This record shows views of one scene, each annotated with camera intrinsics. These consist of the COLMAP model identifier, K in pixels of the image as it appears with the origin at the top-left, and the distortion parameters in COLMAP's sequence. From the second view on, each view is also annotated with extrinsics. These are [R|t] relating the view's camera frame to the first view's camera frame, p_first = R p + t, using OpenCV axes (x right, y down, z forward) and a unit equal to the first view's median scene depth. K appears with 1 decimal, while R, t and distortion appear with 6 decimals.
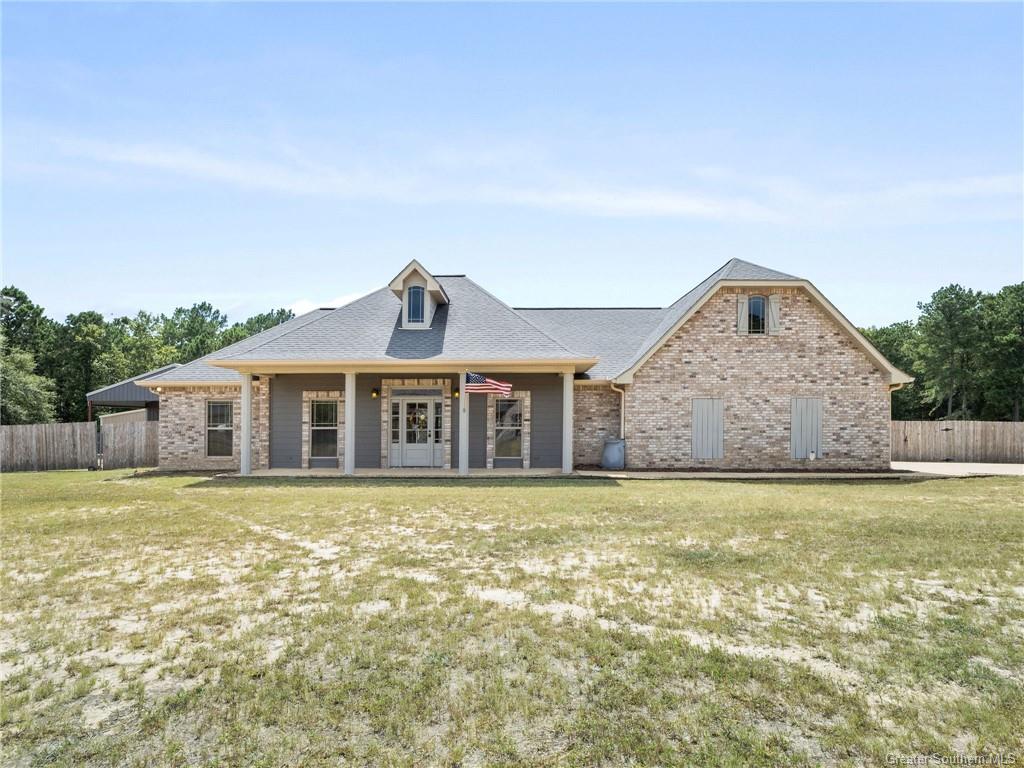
lens RADIAL K [[572.7, 0, 519.6], [0, 572.7, 427.5], [0, 0, 1]] dist [0.003456, 0.000918]
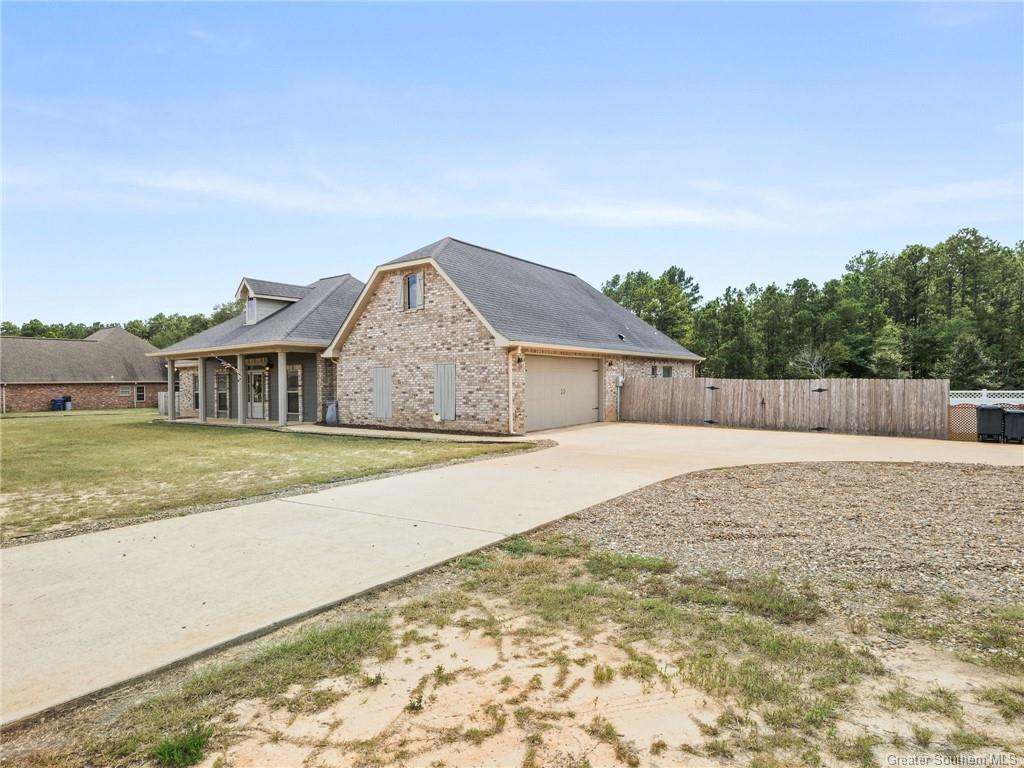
lens RADIAL K [[572.7, 0, 519.4], [0, 572.7, 387.0], [0, 0, 1]] dist [0.003456, 0.000918]
pose [[0.826719, -0.005865, -0.562584, 1.223749], [0.009405, 0.999950, 0.003396, -0.010684], [0.562536, -0.008099, 0.826733, 0.183725]]
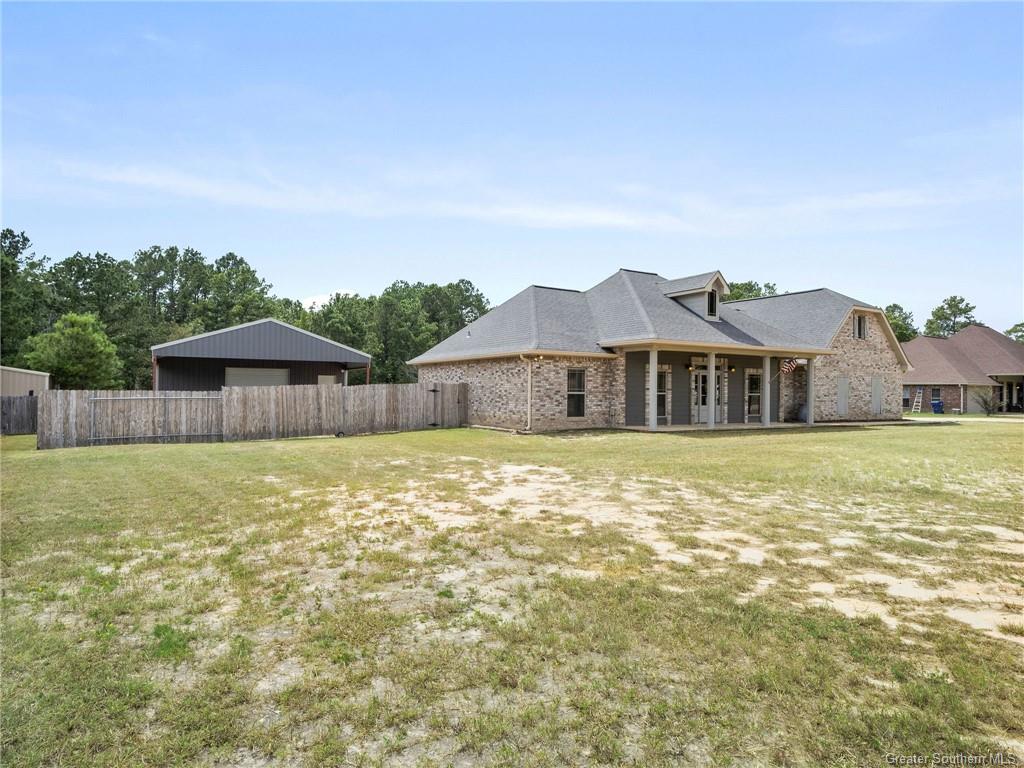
lens RADIAL K [[601.1, 0, 513.9], [0, 601.1, 385.7], [0, 0, 1]] dist [0.007863, 0.000302]
pose [[0.854129, 0.013714, 0.519881, -1.343541], [-0.009641, 0.999898, -0.010537, 0.000737], [-0.519972, 0.003988, 0.854174, 0.032929]]
